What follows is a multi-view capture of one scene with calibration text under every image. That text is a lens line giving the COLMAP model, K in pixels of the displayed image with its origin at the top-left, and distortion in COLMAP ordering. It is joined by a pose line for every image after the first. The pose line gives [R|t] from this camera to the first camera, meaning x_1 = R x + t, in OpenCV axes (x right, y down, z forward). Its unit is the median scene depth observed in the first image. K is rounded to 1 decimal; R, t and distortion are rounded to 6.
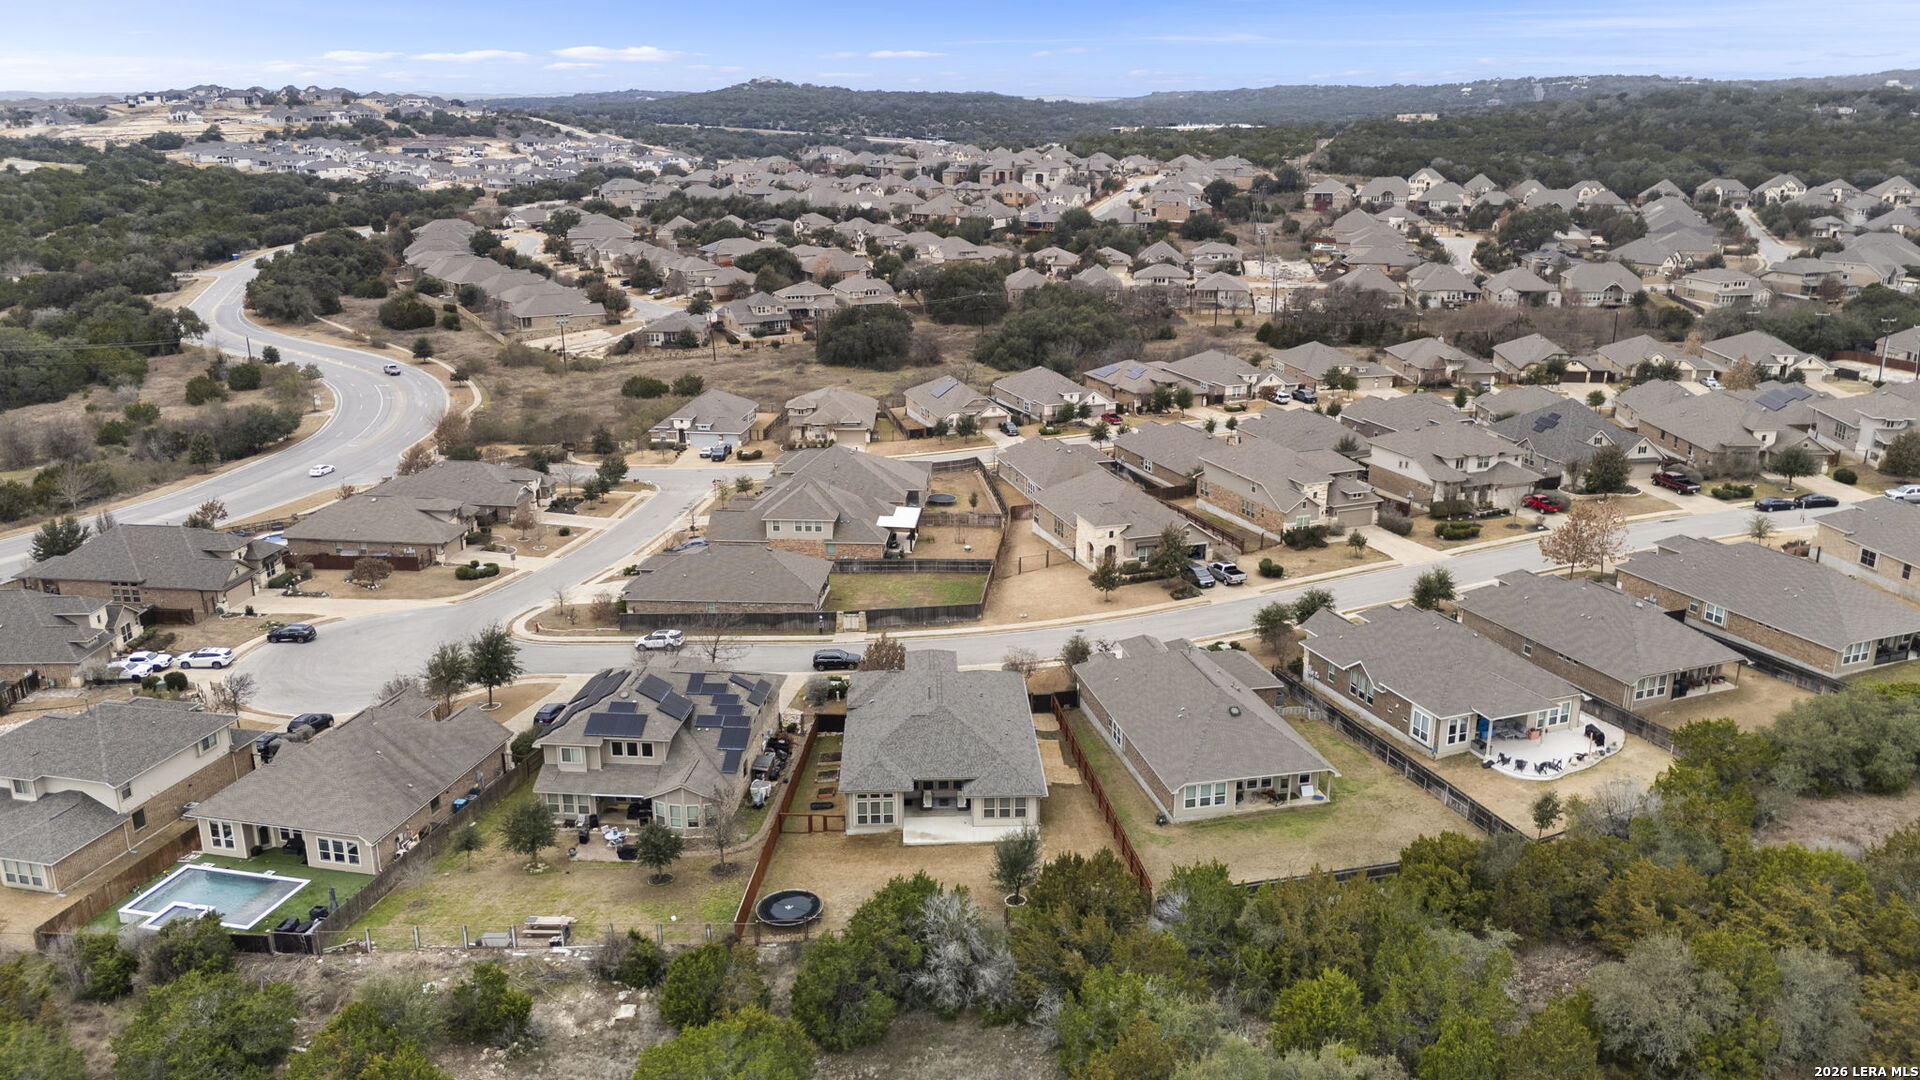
lens RADIAL K [[1484.7, 0, 965.1], [0, 1484.7, 548.3], [0, 0, 1]] dist [0.101903, -0.120117]
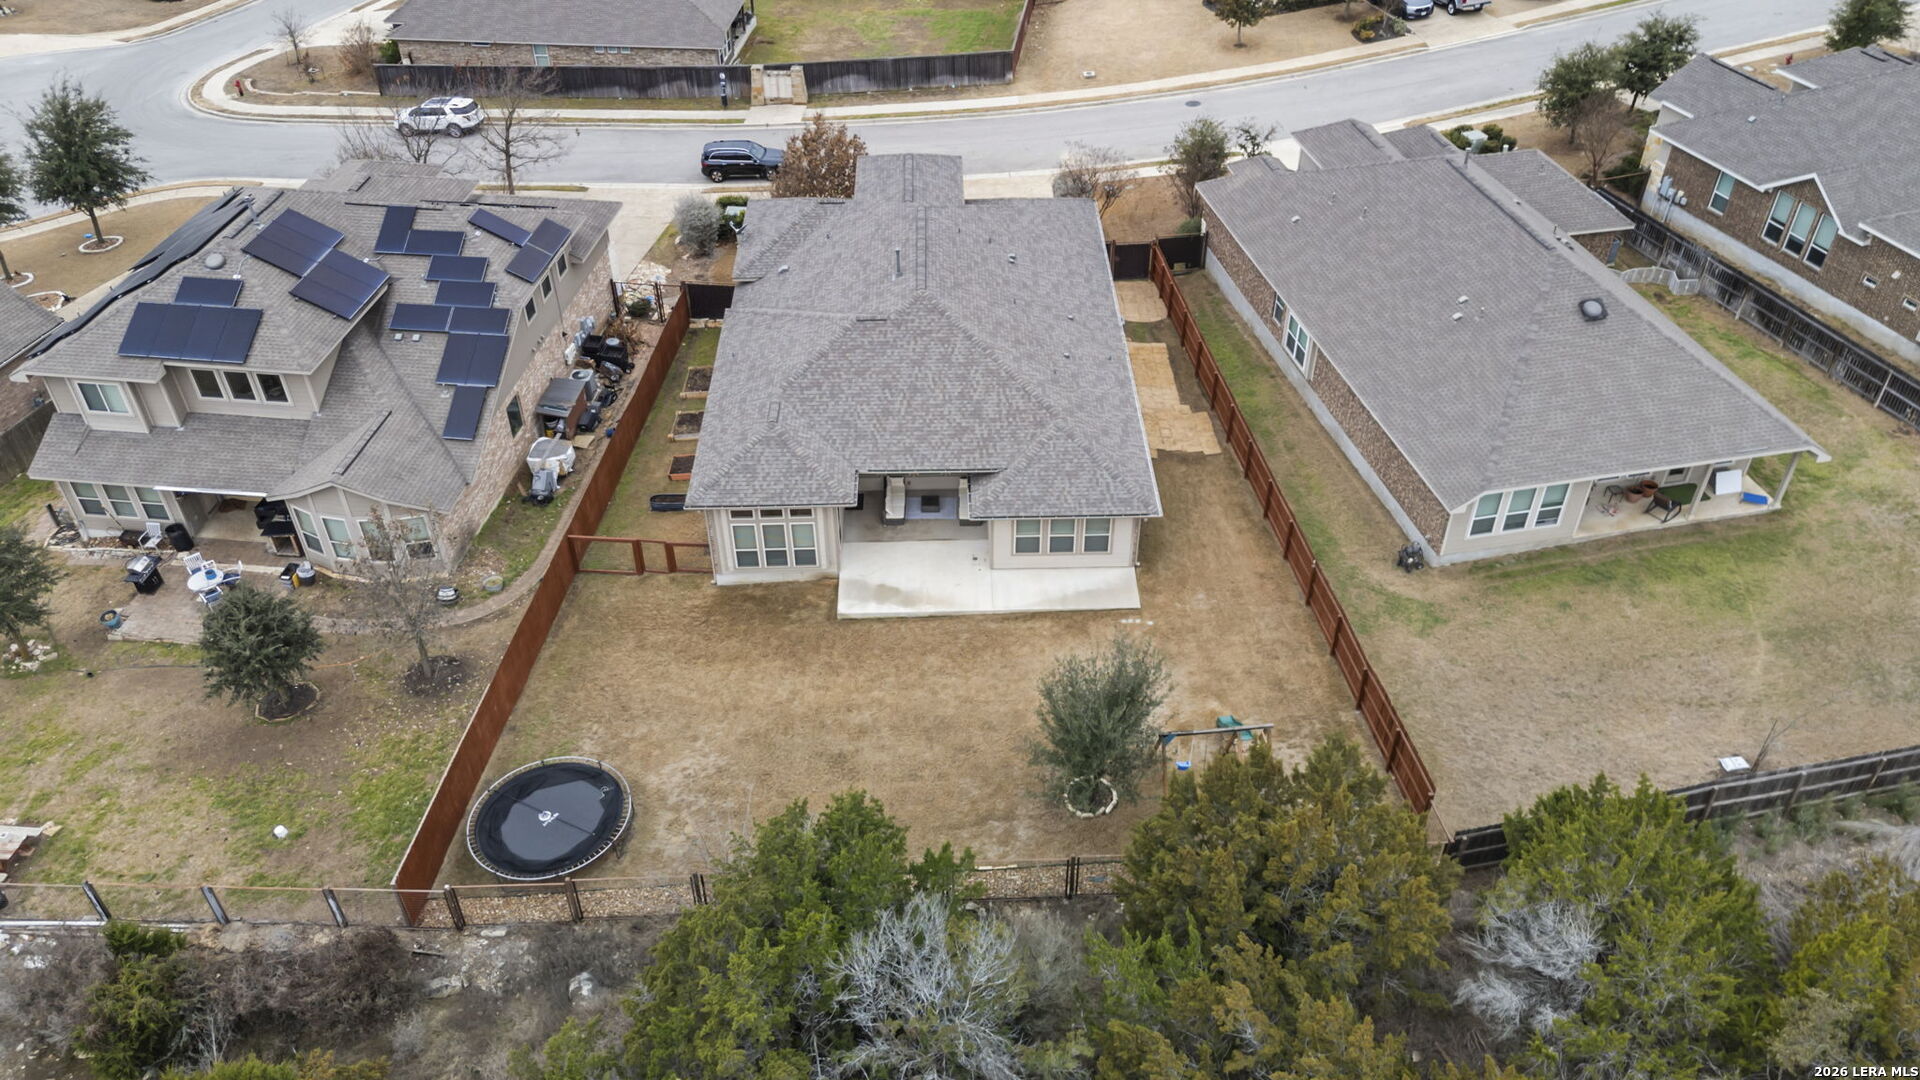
lens RADIAL K [[1484.7, 0, 965.1], [0, 1484.7, 548.3], [0, 0, 1]] dist [0.101903, -0.120117]
pose [[0.999857, 0.006481, -0.015626, 0.004004], [-0.000592, 0.936542, 0.350554, 0.019337], [0.016907, -0.350495, 0.936412, 0.535361]]
